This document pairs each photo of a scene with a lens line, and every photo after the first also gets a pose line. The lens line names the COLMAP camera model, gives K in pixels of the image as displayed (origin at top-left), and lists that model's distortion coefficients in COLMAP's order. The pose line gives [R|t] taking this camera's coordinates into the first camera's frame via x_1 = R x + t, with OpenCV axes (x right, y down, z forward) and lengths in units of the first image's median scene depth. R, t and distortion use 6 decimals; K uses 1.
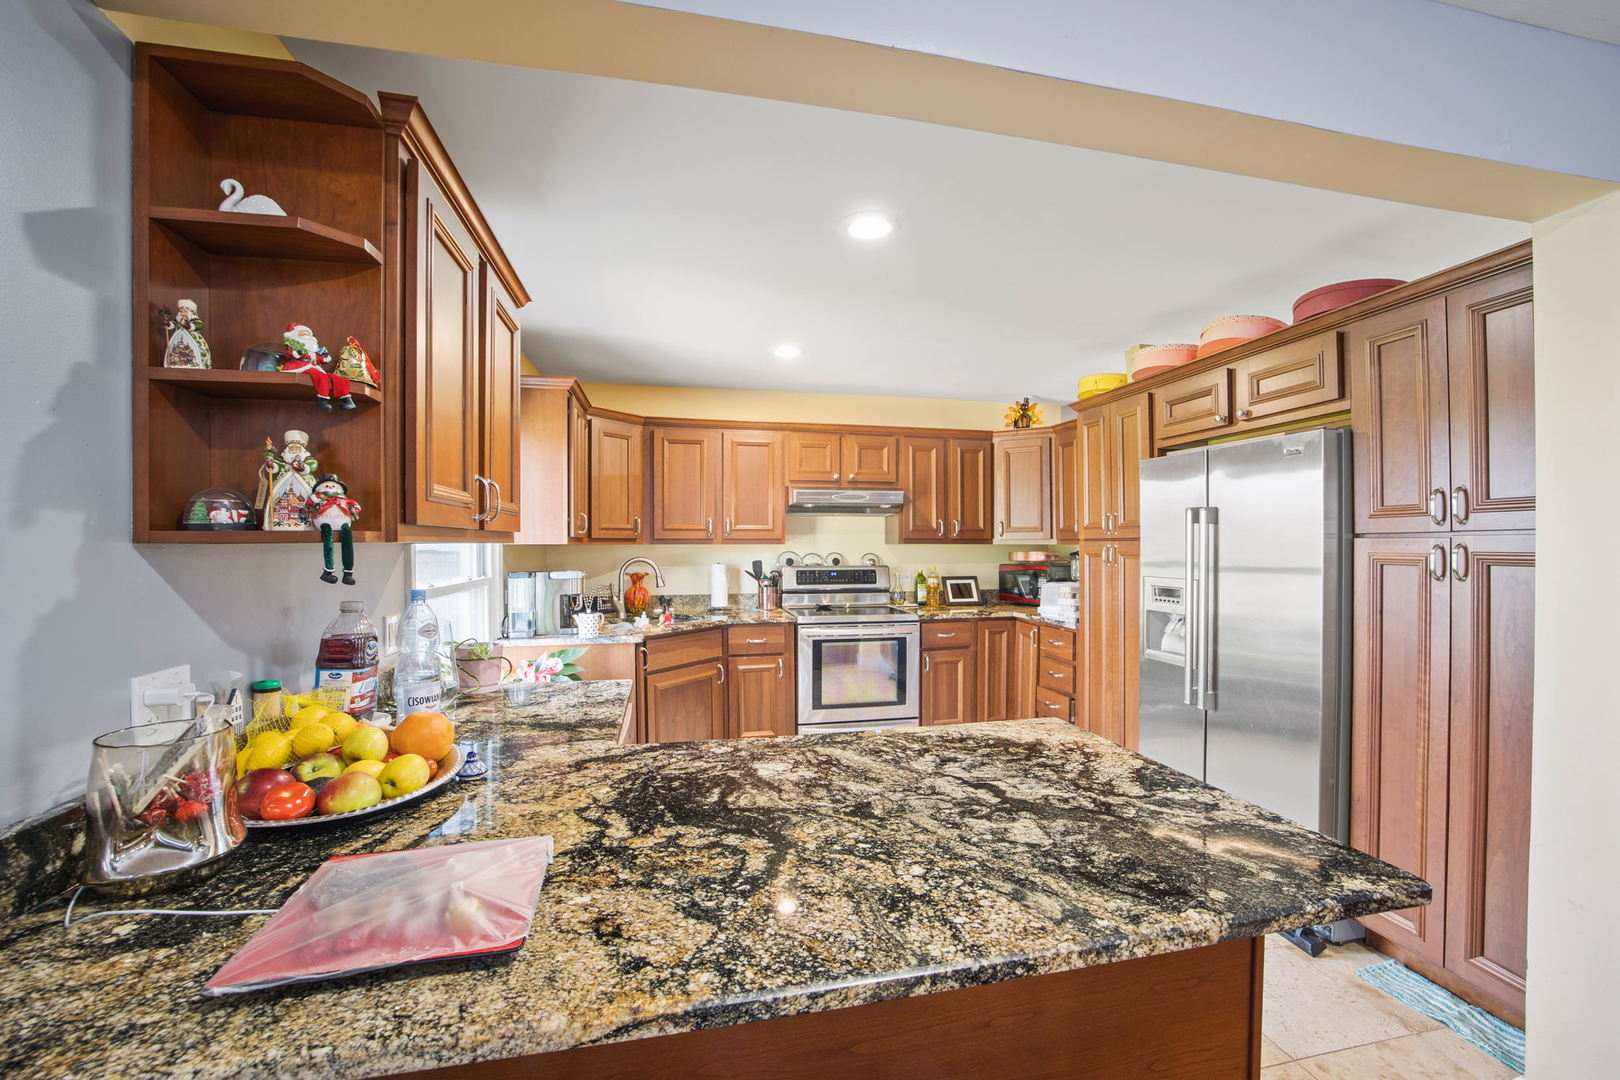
lens RADIAL K [[649.4, 0, 866.2], [0, 649.4, 541.8], [0, 0, 1]] dist [-0.030282, 0.004026]
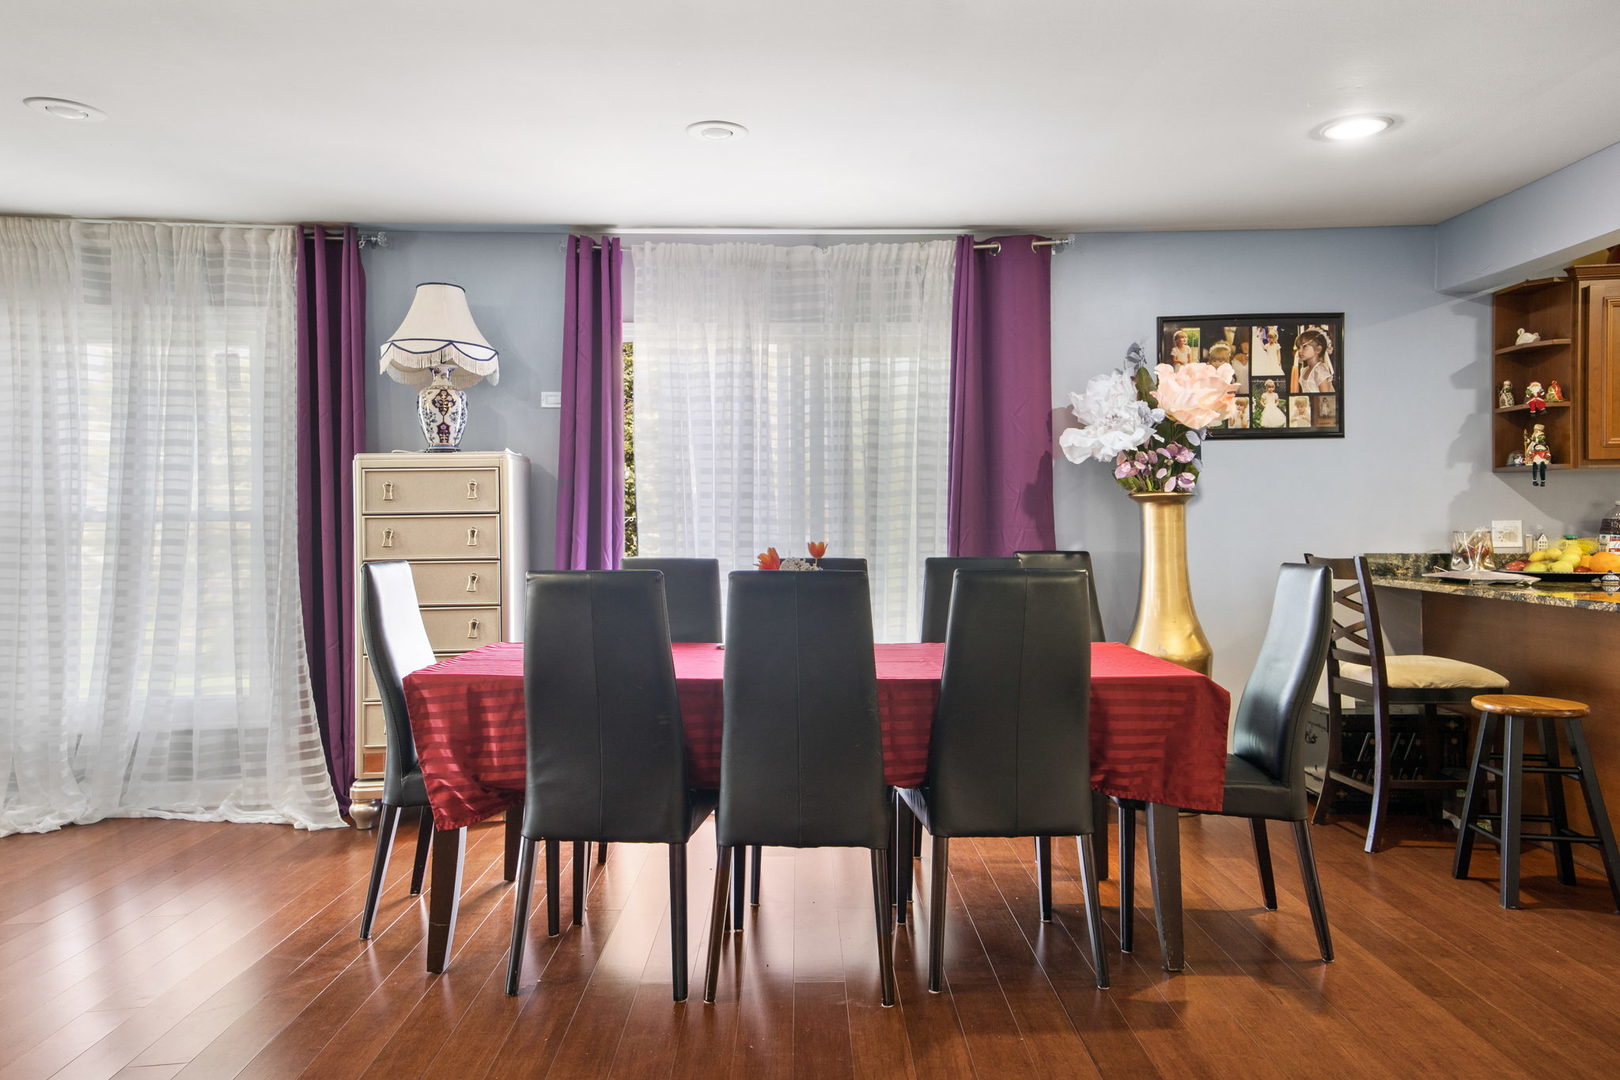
lens RADIAL K [[1235.5, 0, 817.3], [0, 1235.5, 521.0], [0, 0, 1]] dist [0.145061, 0.009708]
pose [[-0.218453, -0.004921, -0.975835, 4.021402], [0.007118, 0.999953, -0.006636, 0.185006], [0.975822, -0.008396, -0.218407, -0.548615]]
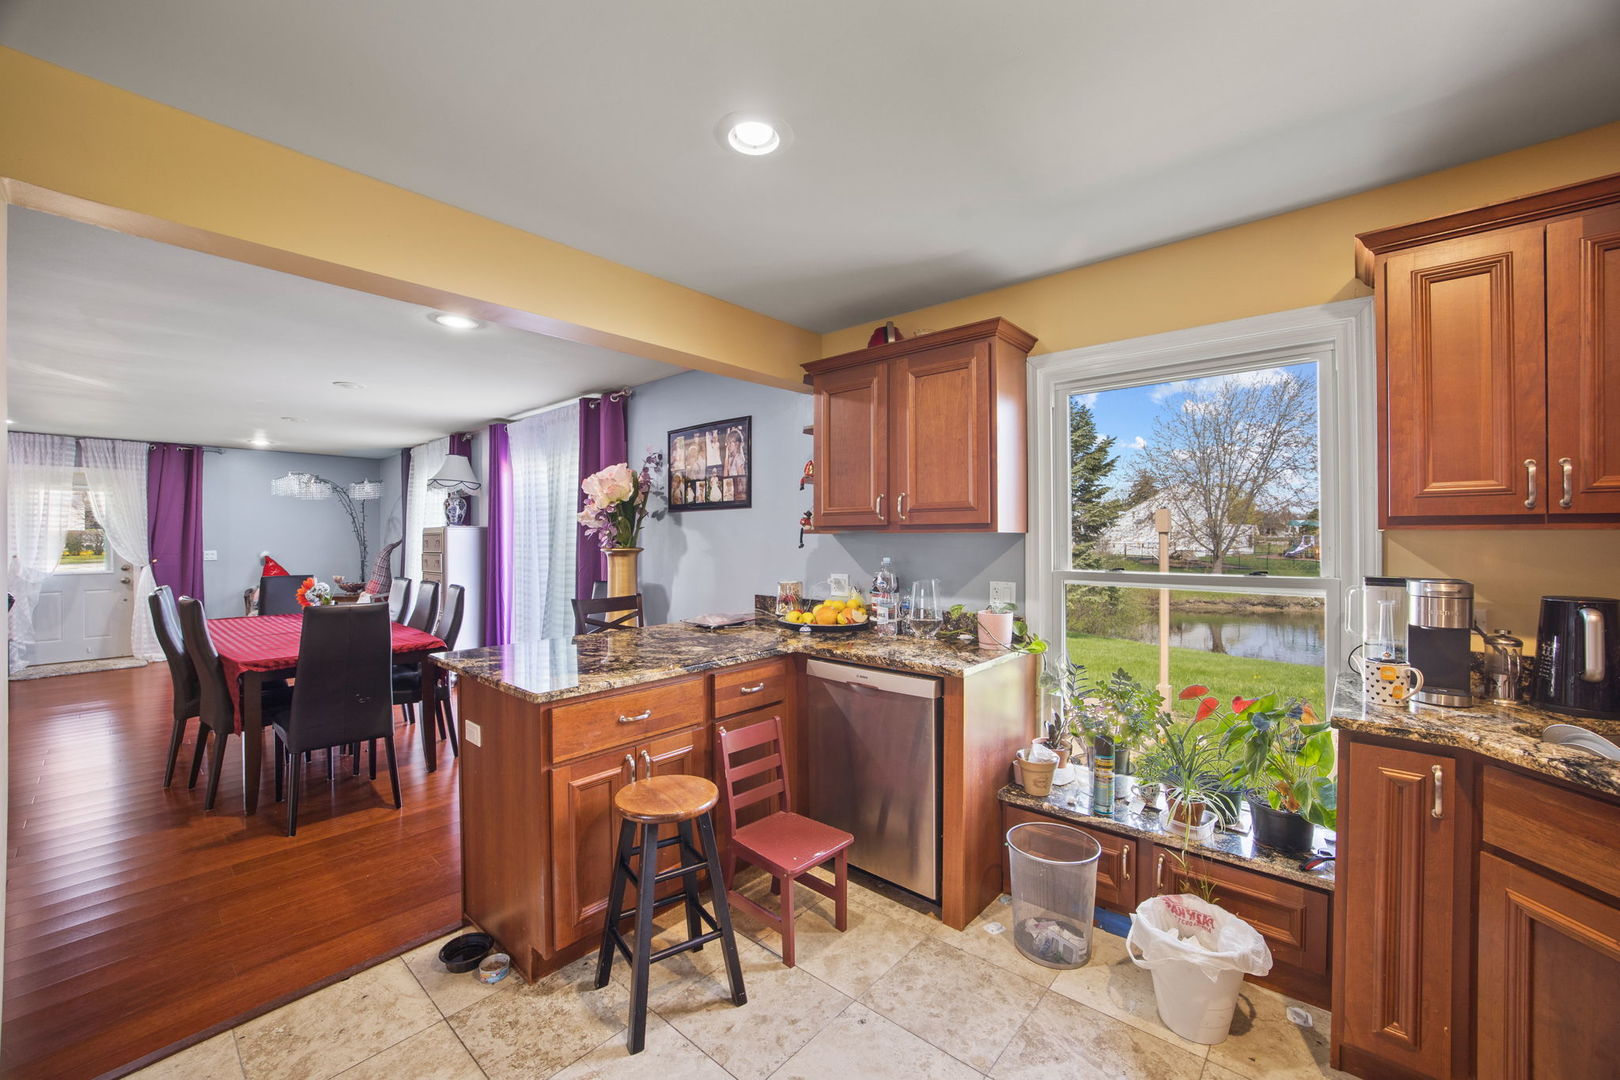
lens RADIAL K [[649.4, 0, 811.8], [0, 649.4, 533.7], [0, 0, 1]] dist [-0.030282, 0.004026]
pose [[-0.816612, 0.008853, -0.577119, 0.780379], [0.009000, 0.999956, 0.002604, -0.006812], [0.577117, -0.003068, -0.816656, 3.032469]]
